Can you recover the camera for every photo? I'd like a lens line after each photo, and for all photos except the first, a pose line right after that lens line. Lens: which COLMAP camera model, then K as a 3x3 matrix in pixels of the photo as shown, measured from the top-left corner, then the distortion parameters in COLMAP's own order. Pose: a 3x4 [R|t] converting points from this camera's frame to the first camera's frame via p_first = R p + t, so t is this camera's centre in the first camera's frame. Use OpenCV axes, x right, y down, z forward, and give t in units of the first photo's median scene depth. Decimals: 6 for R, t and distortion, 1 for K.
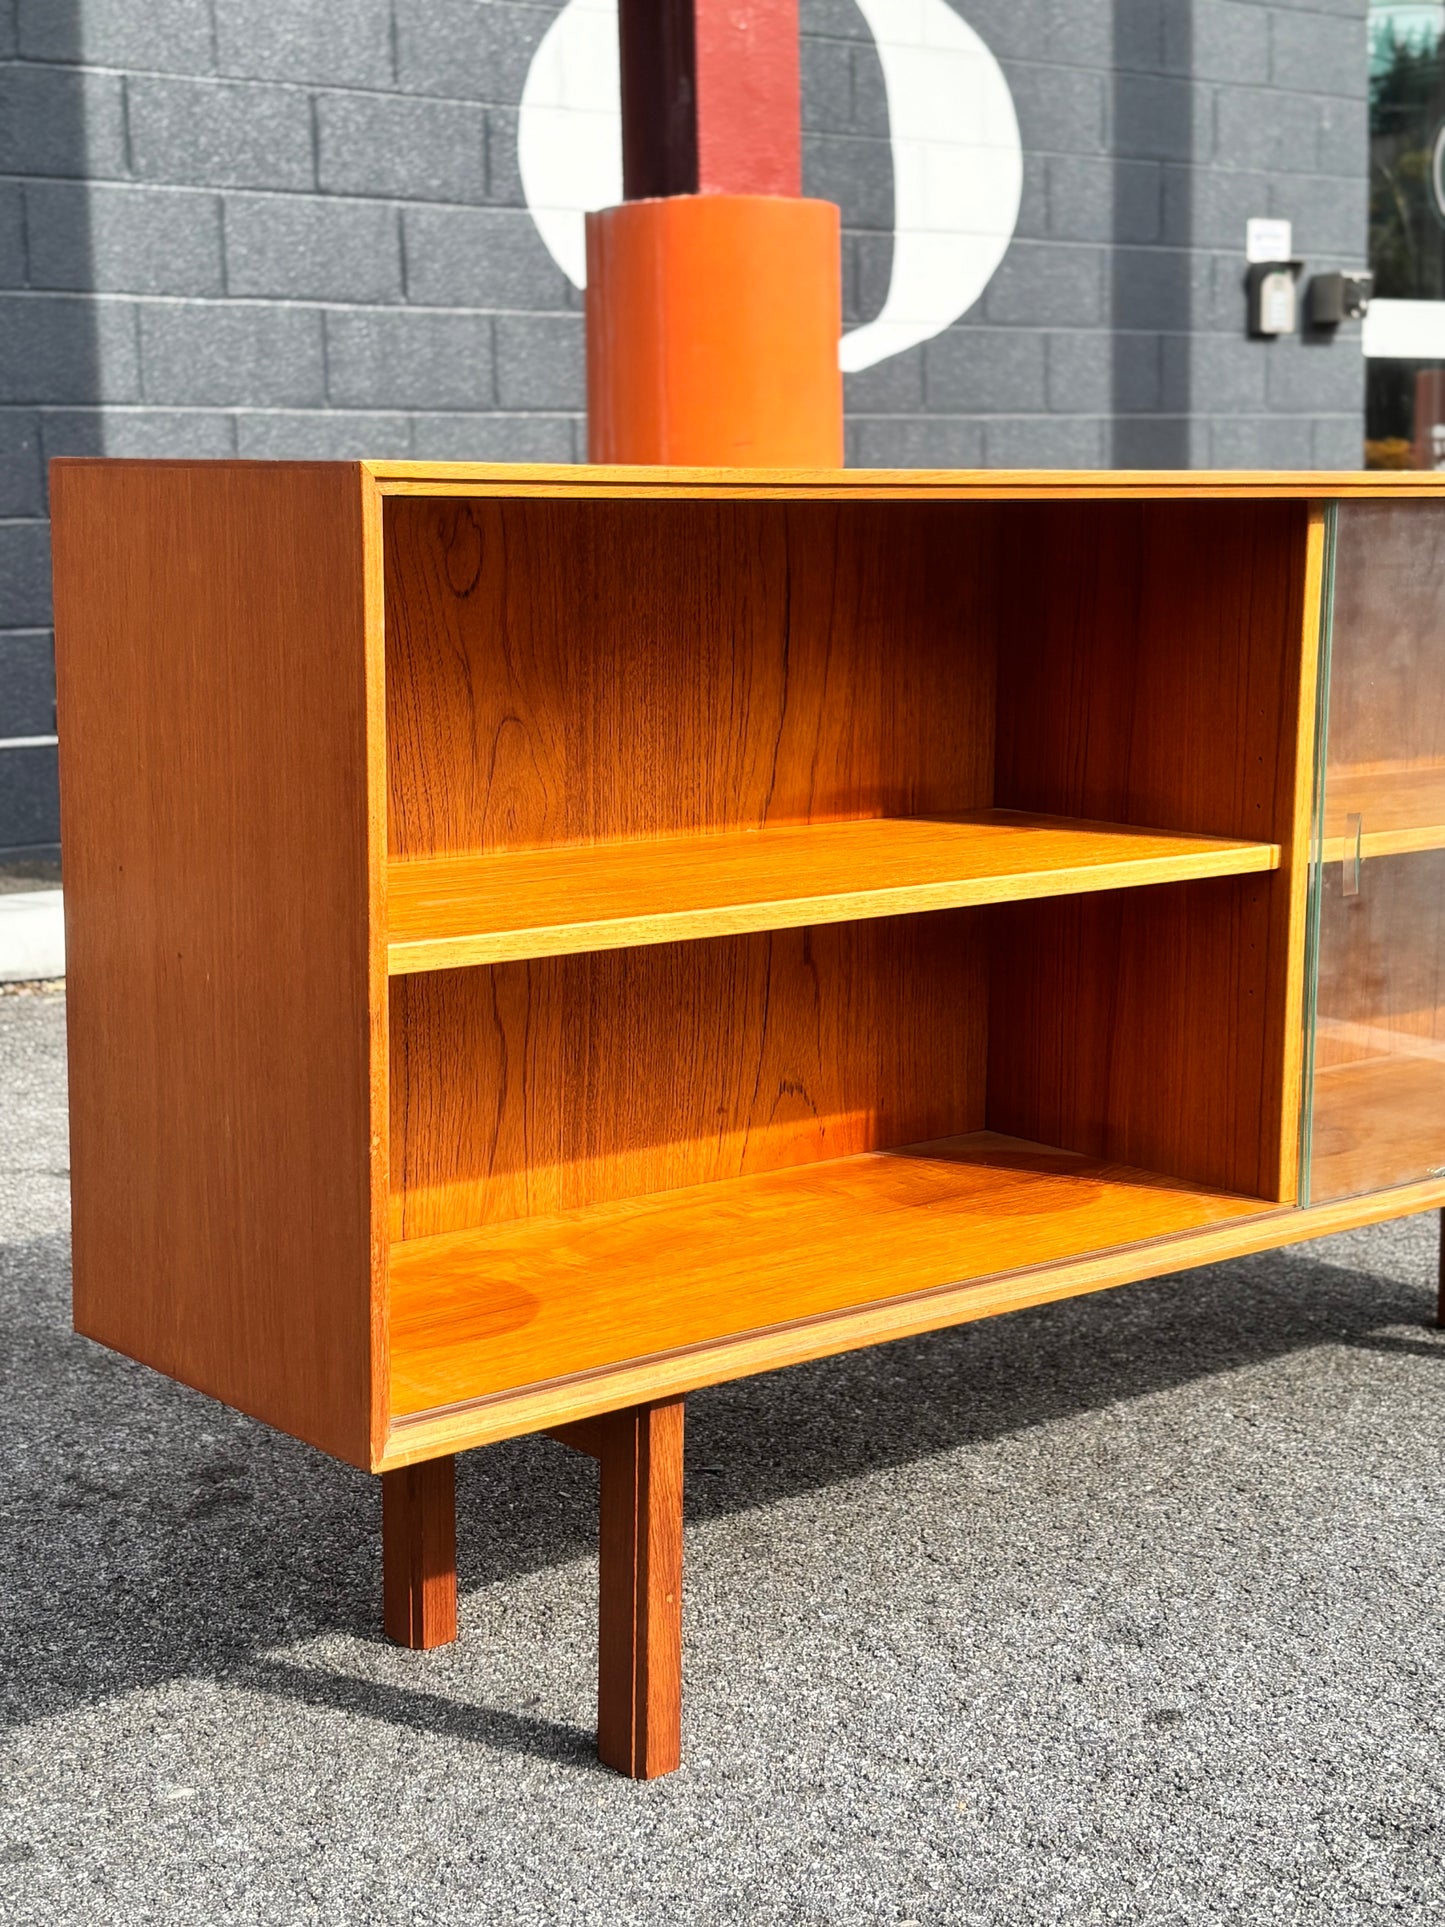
lens RADIAL K [[2906.8, 0, 724.4], [0, 2906.8, 961.4], [0, 0, 1]] dist [0.072644, 0.000000]
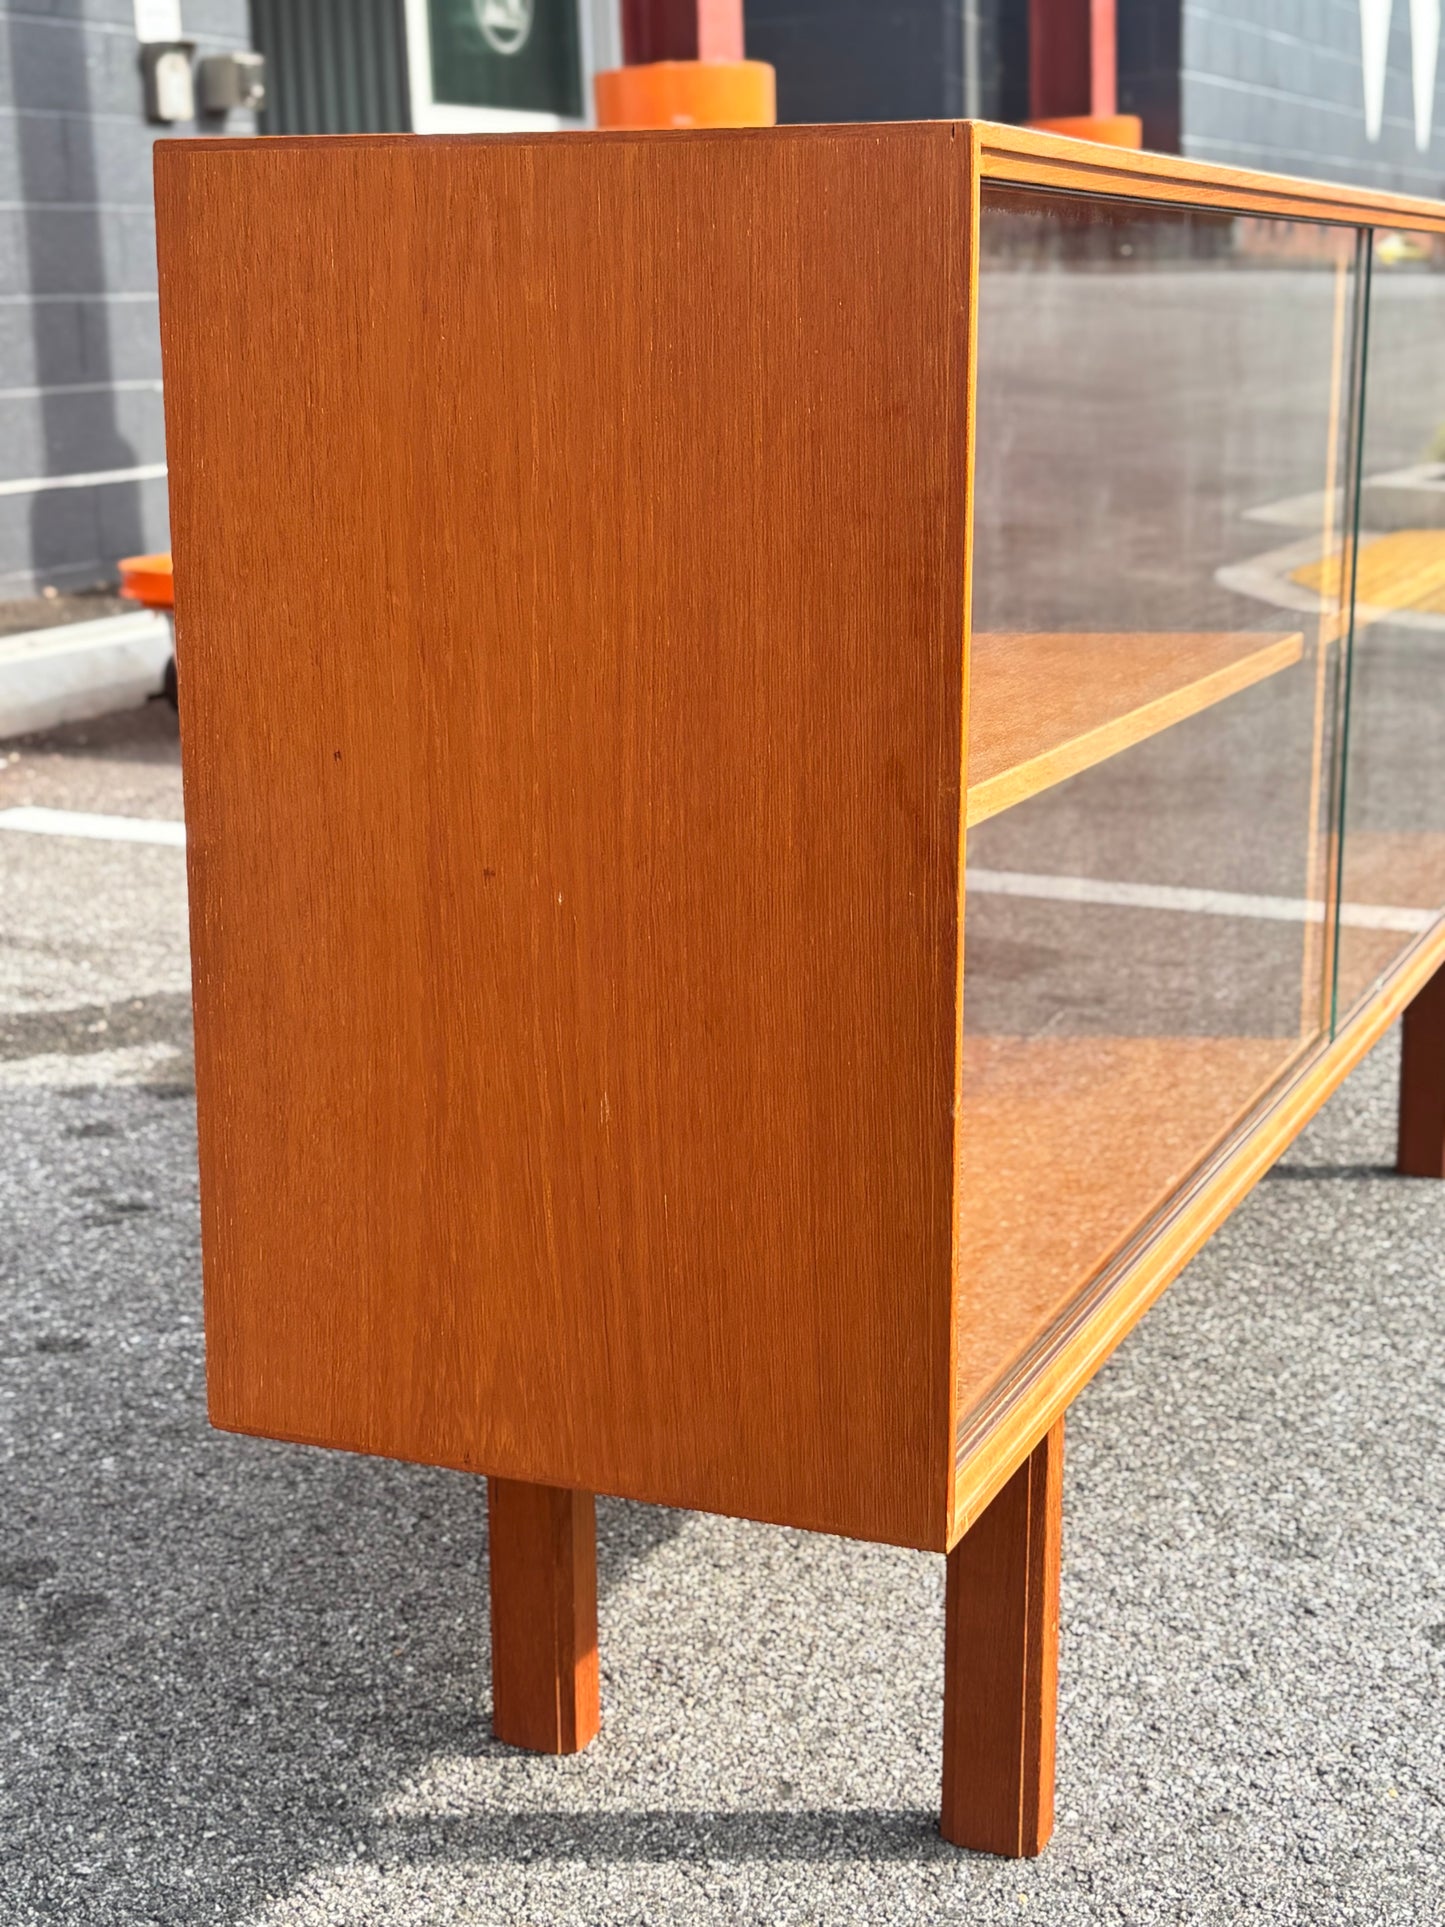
lens RADIAL K [[2906.8, 0, 721.8], [0, 2906.8, 967.5], [0, 0, 1]] dist [0.072644, 0.000000]
pose [[0.890622, -0.113707, 0.440298, -0.382828], [0.087041, 0.992958, 0.080367, -0.026106], [-0.446336, -0.033253, 0.894247, 0.307676]]
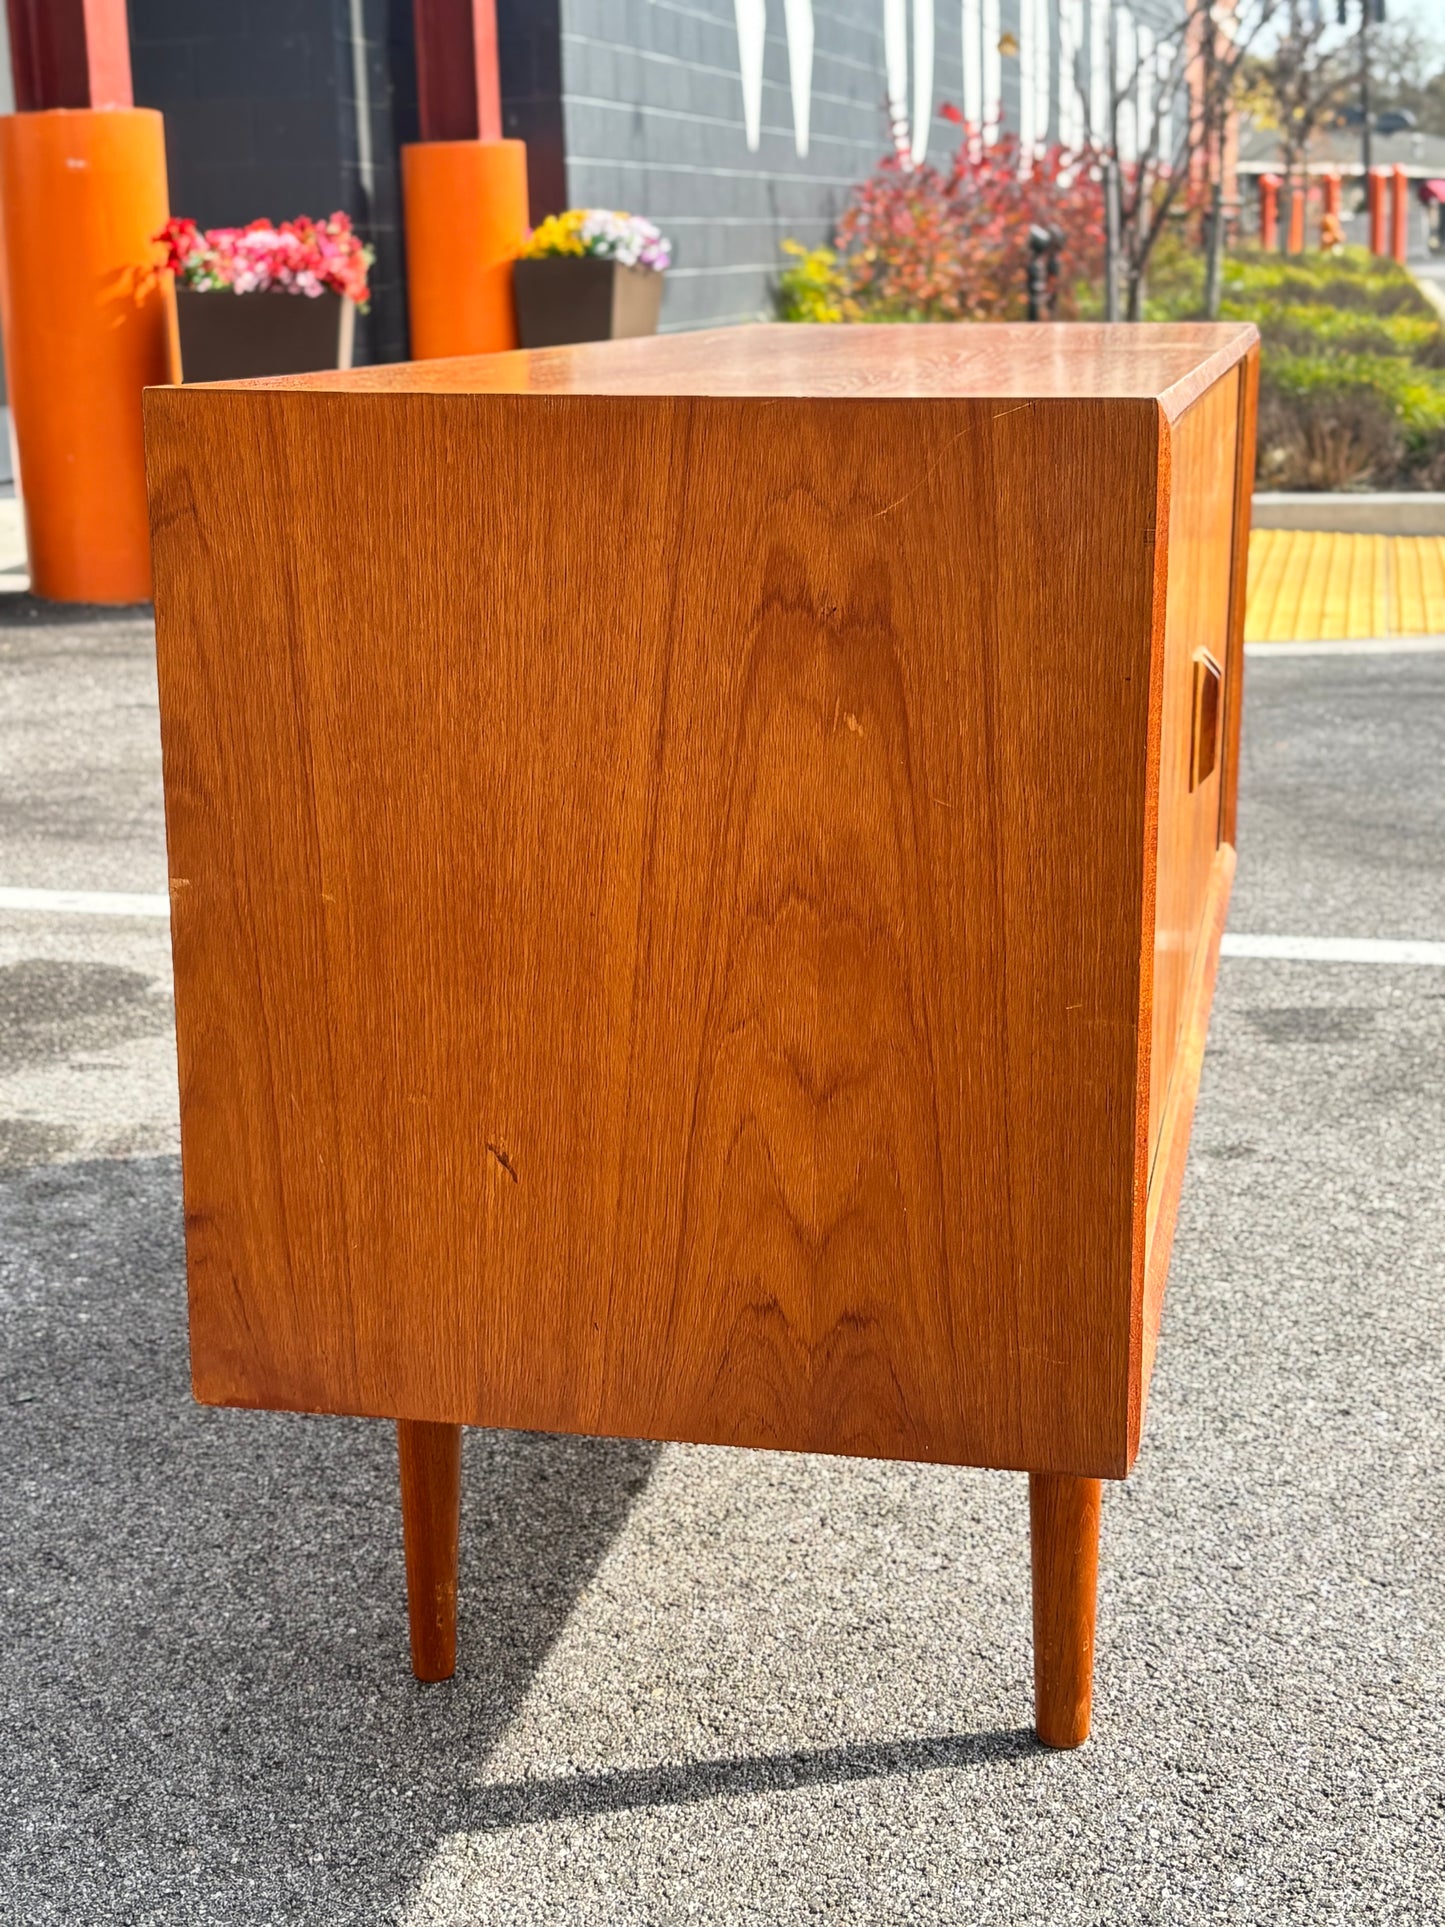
lens RADIAL K [[2906.8, 0, 724.5], [0, 2906.8, 964.7], [0, 0, 1]] dist [0.072644, 0.000000]
pose [[0.790599, -0.158244, 0.591534, -0.471256], [0.112778, 0.987135, 0.113342, -0.080426], [-0.601860, -0.022896, 0.798274, 0.027949]]
